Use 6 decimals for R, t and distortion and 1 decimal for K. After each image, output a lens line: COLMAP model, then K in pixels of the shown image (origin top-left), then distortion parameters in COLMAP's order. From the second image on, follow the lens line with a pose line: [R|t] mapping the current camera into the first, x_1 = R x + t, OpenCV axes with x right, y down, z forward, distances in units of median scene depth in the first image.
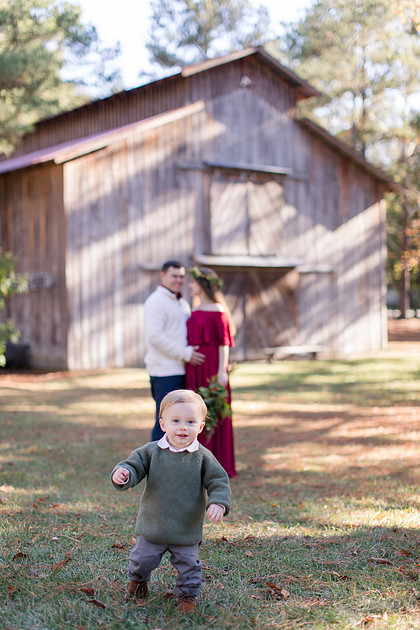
lens RADIAL K [[873.0, 0, 205.4], [0, 873.0, 316.4], [0, 0, 1]] dist [0.005471, 0.000000]
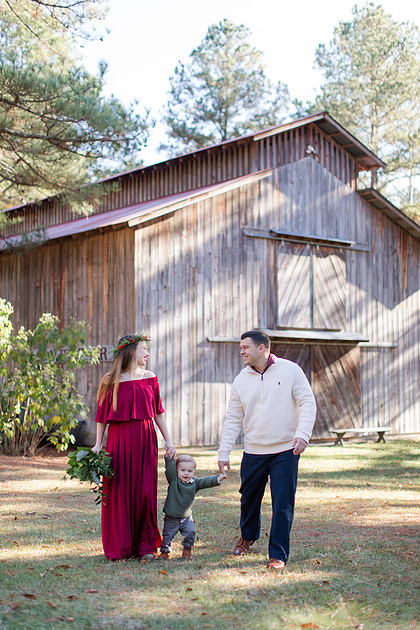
lens RADIAL K [[873.0, 0, 207.2], [0, 873.0, 314.7], [0, 0, 1]] dist [0.005471, 0.000000]
pose [[0.999218, 0.013302, 0.037229, -0.096963], [-0.009794, 0.995630, -0.092870, 0.003758], [-0.038302, 0.092433, 0.994982, 0.056458]]
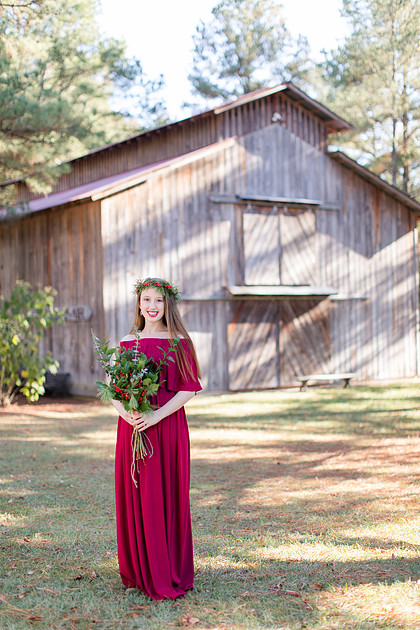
lens RADIAL K [[873.0, 0, 209.3], [0, 873.0, 311.5], [0, 0, 1]] dist [0.005471, 0.000000]
pose [[0.998351, -0.009087, -0.056674, 0.021765], [0.007441, 0.999546, -0.029182, -0.009054], [0.056914, 0.028712, 0.997966, -0.028008]]
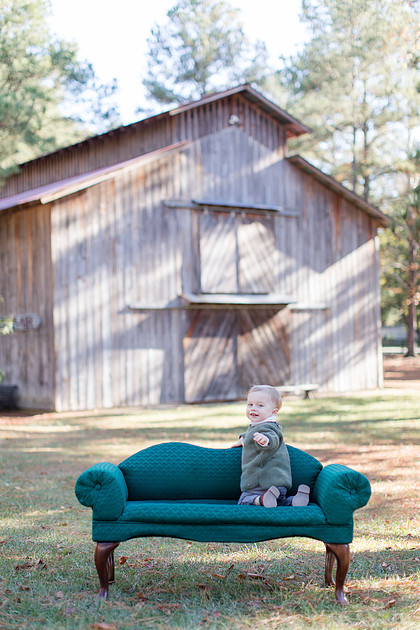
lens RADIAL K [[905.3, 0, 209.4], [0, 905.3, 315.3], [0, 0, 1]] dist [0.009190, 0.000000]
pose [[0.999919, -0.010318, -0.007406, 0.022039], [0.009982, 0.998979, -0.044052, 0.000046], [0.007853, 0.043975, 0.999002, -0.024360]]
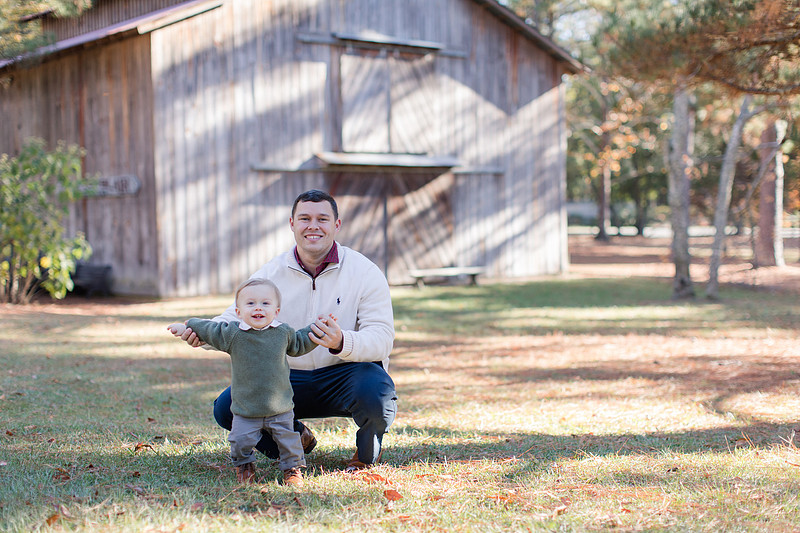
lens RADIAL K [[1108.5, 0, 402.9], [0, 1108.5, 263.8], [0, 0, 1]] dist [0.005471, 0.000000]
pose [[0.999459, -0.004392, 0.032600, 0.026309], [0.003637, 0.999724, 0.023196, 0.007357], [-0.032693, -0.023065, 0.999199, -0.008199]]
